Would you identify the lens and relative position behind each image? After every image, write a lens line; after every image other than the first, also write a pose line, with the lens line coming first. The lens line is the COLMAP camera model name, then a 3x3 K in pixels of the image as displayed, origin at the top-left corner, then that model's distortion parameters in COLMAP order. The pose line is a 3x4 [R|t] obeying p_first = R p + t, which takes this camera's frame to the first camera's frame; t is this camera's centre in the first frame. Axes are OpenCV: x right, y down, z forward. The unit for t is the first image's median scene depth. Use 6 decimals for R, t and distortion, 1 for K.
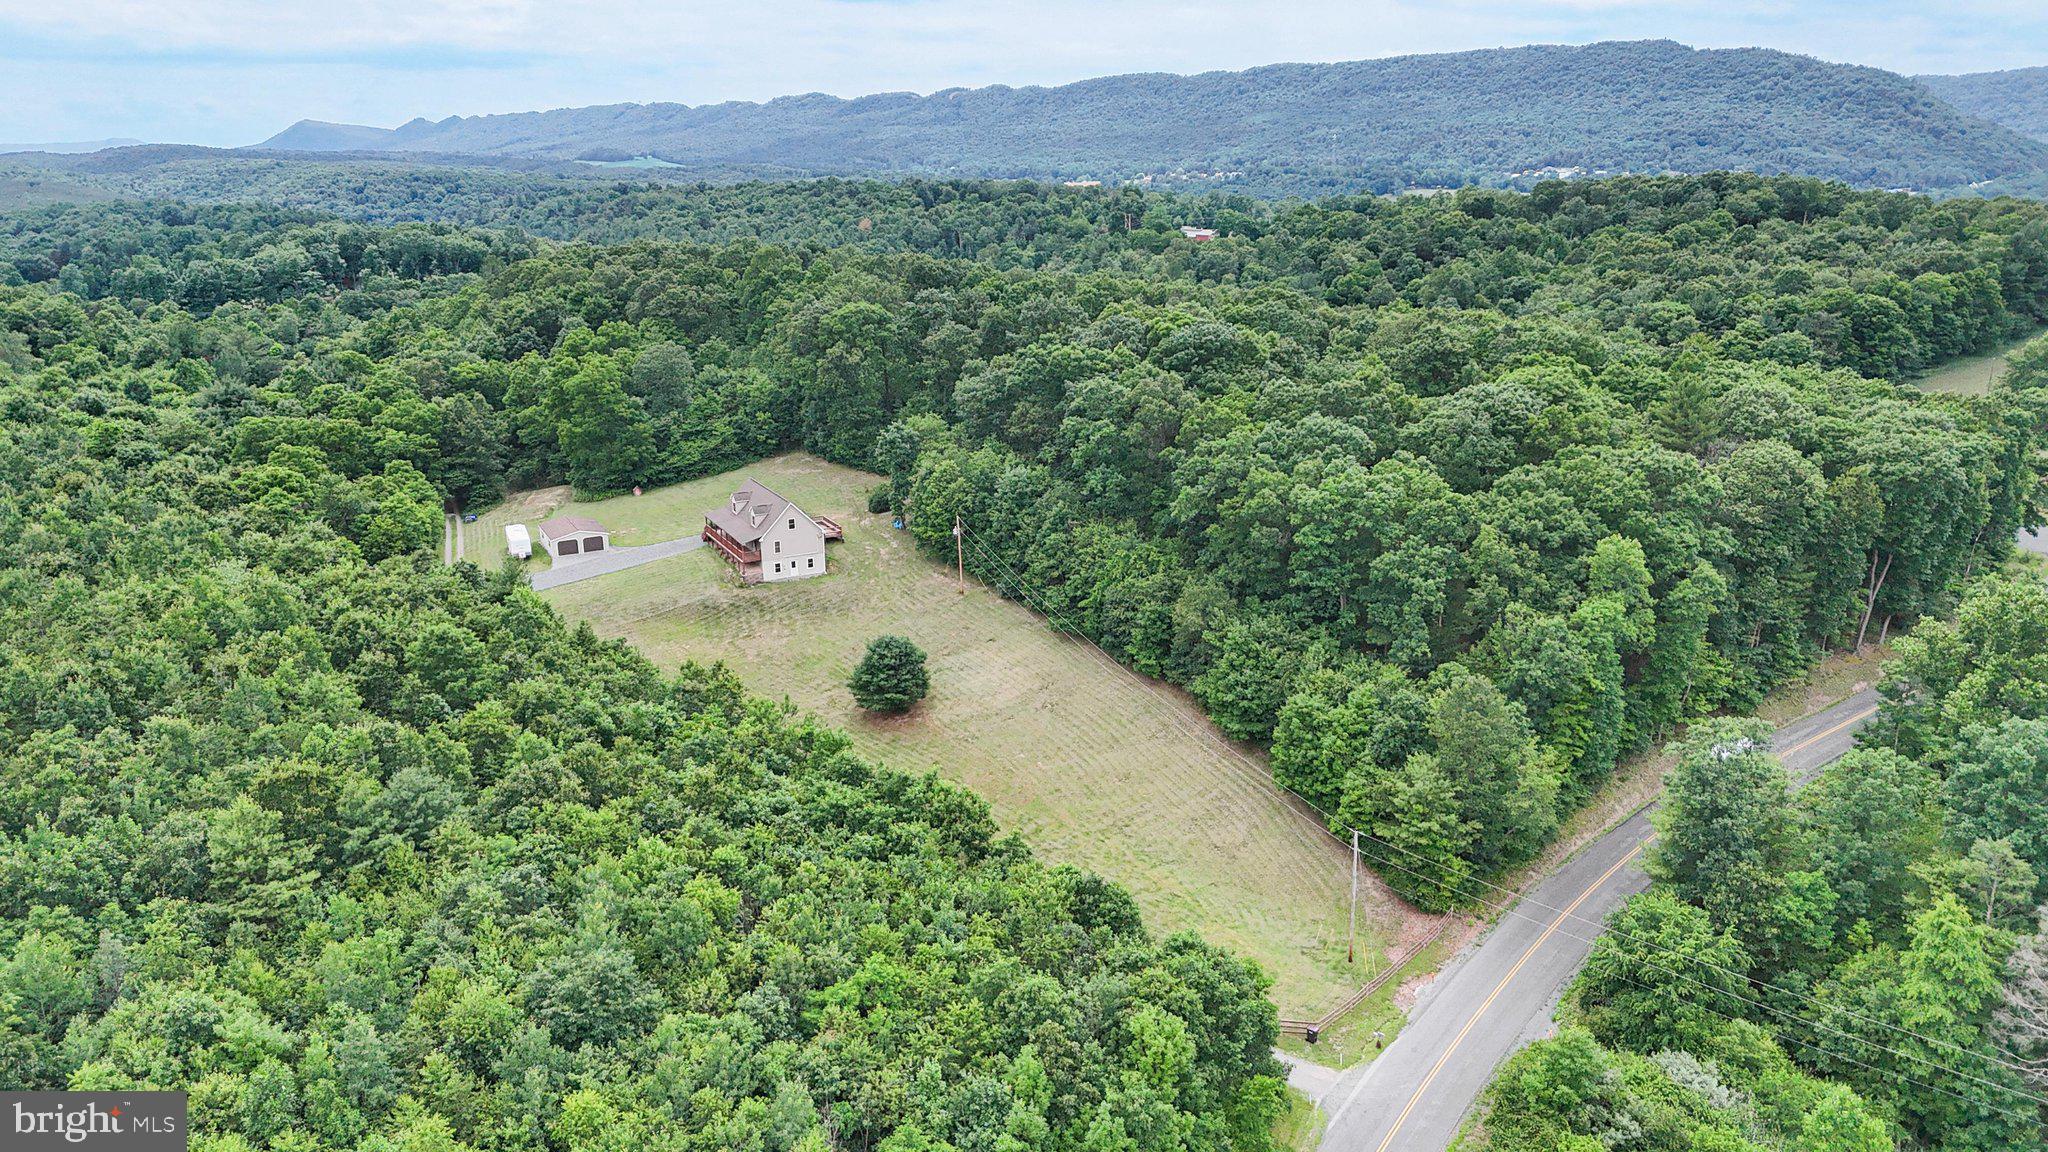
lens RADIAL K [[1523.7, 0, 1022.8], [0, 1523.7, 570.9], [0, 0, 1]] dist [0.080980, -0.068798]
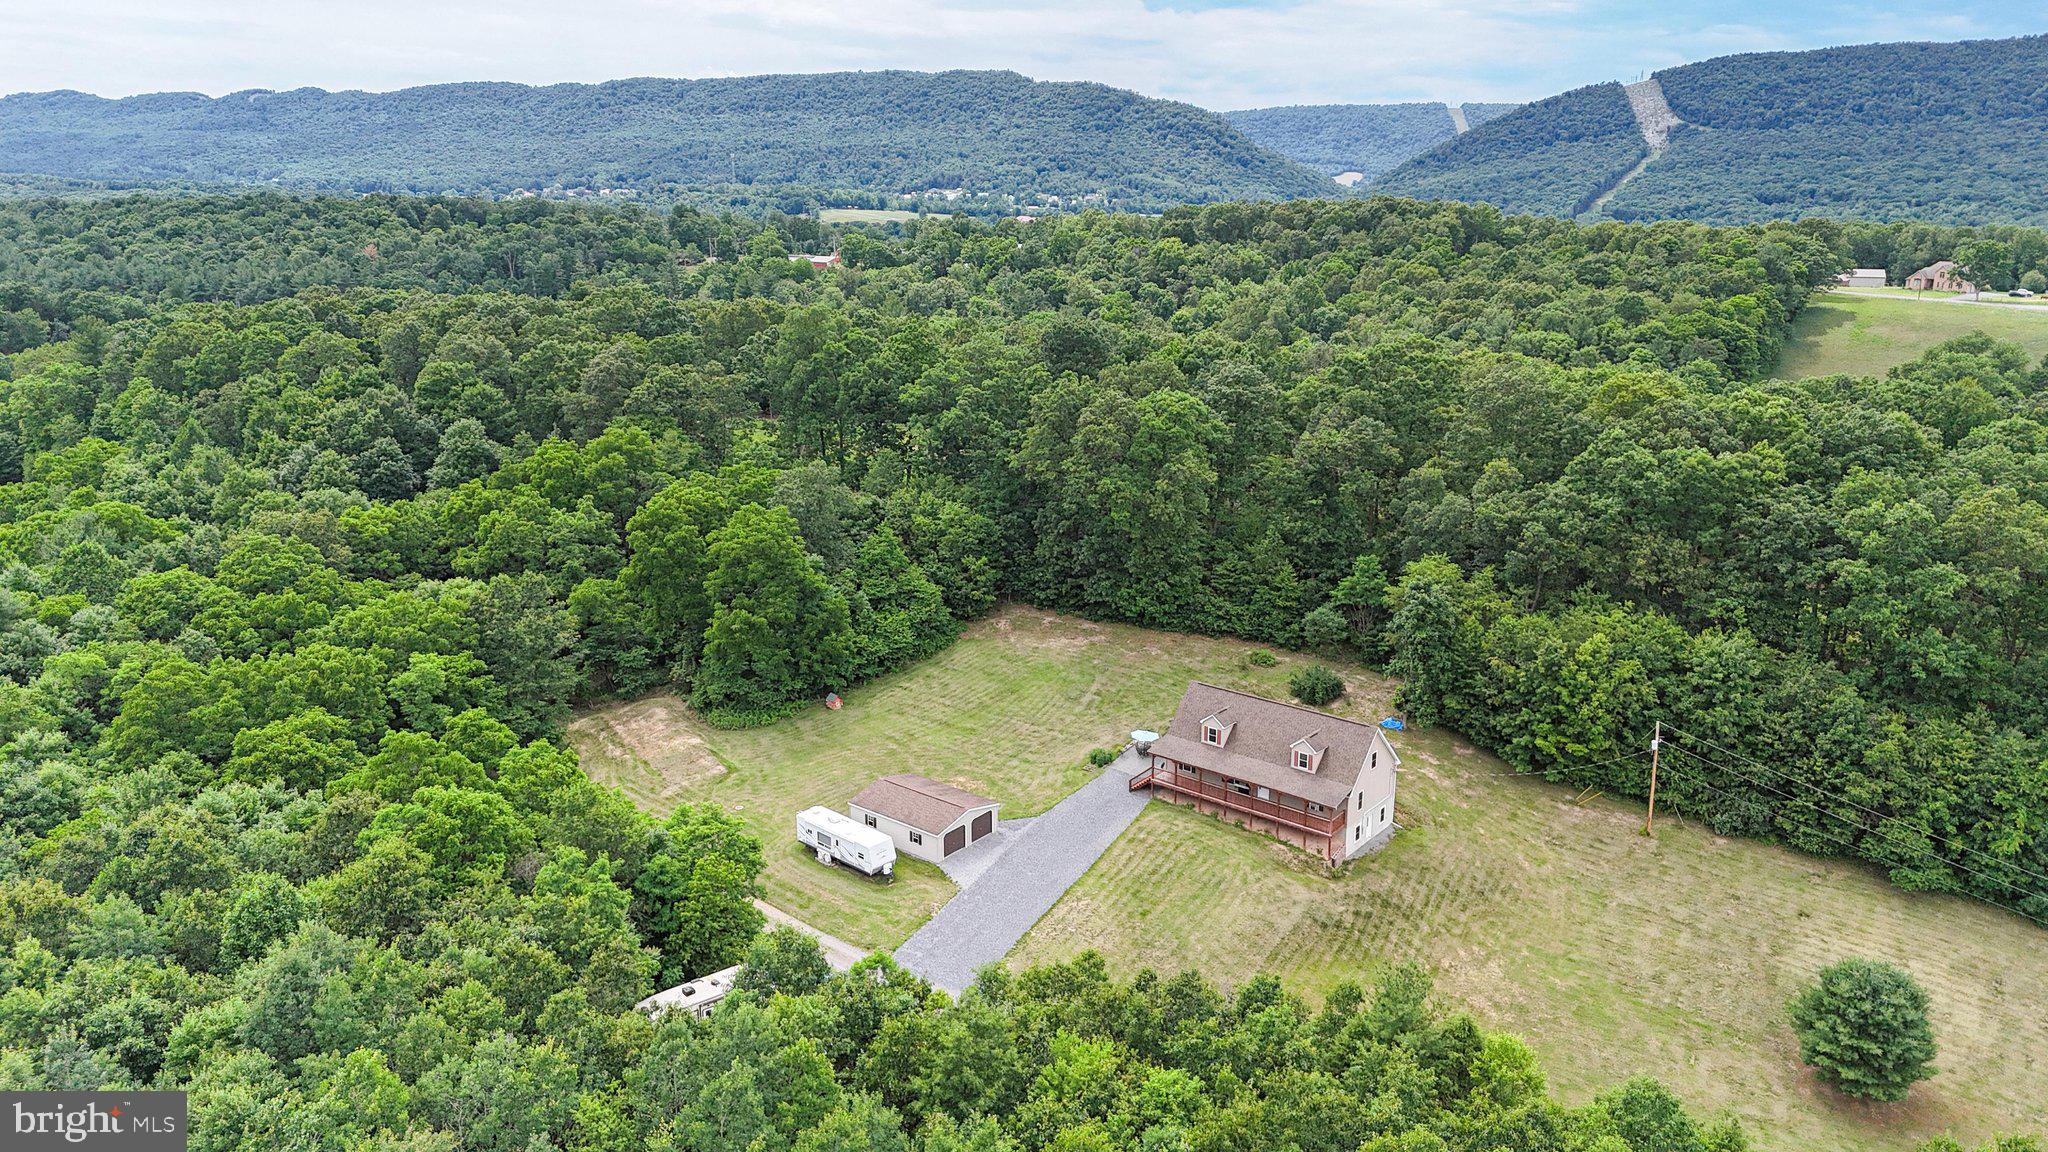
lens RADIAL K [[1523.7, 0, 1022.8], [0, 1523.7, 570.9], [0, 0, 1]] dist [0.080980, -0.068798]
pose [[0.912775, -0.097270, 0.396712, -0.208355], [0.101522, 0.994780, 0.010322, -0.051233], [-0.395645, 0.030853, 0.917885, 0.189447]]
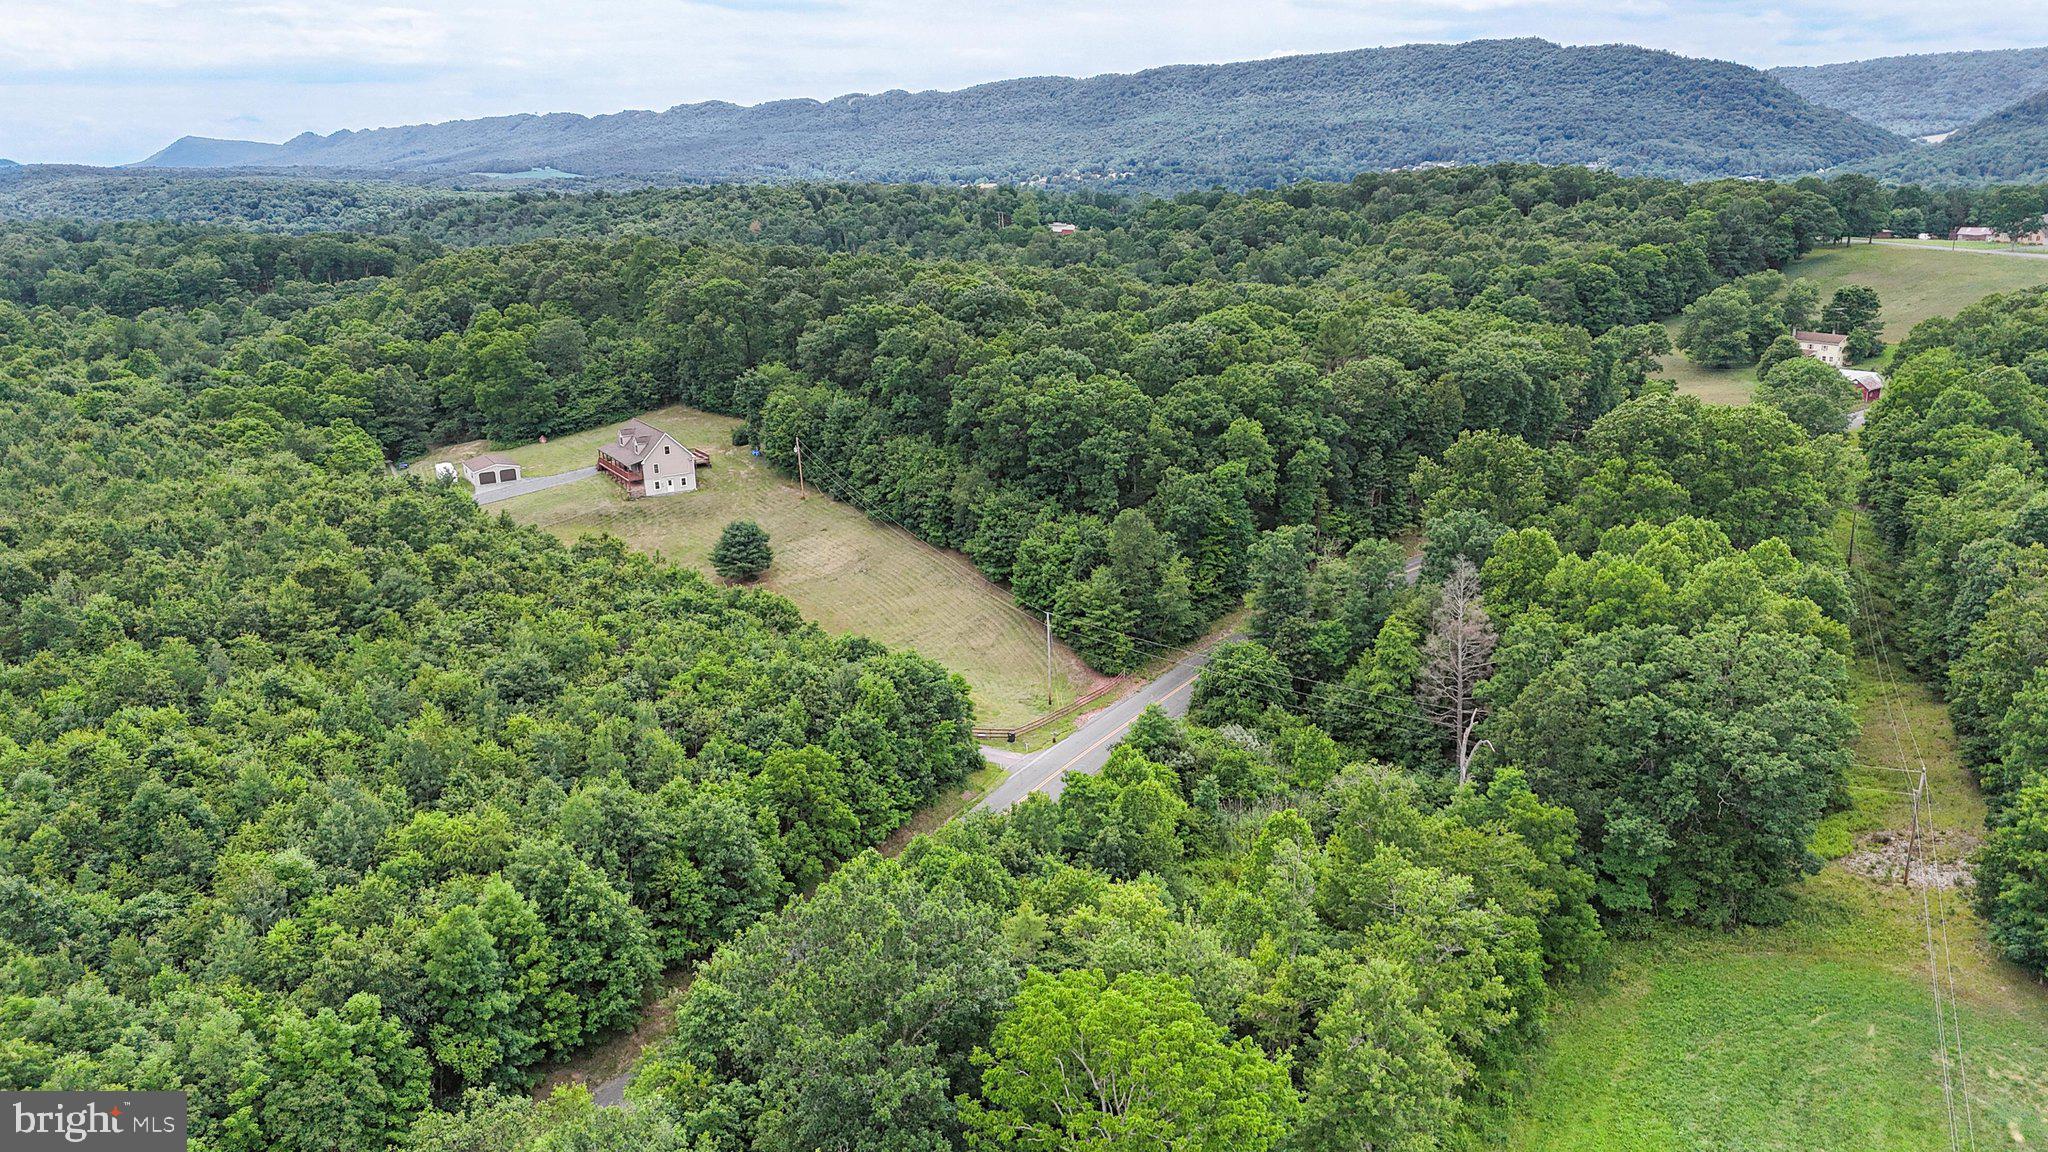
lens RADIAL K [[1523.7, 0, 1022.8], [0, 1523.7, 570.9], [0, 0, 1]] dist [0.080980, -0.068798]
pose [[0.998048, -0.033346, 0.052811, 0.028764], [0.033454, 0.999440, -0.001148, 0.031911], [-0.052743, 0.002913, 0.998604, -0.112803]]
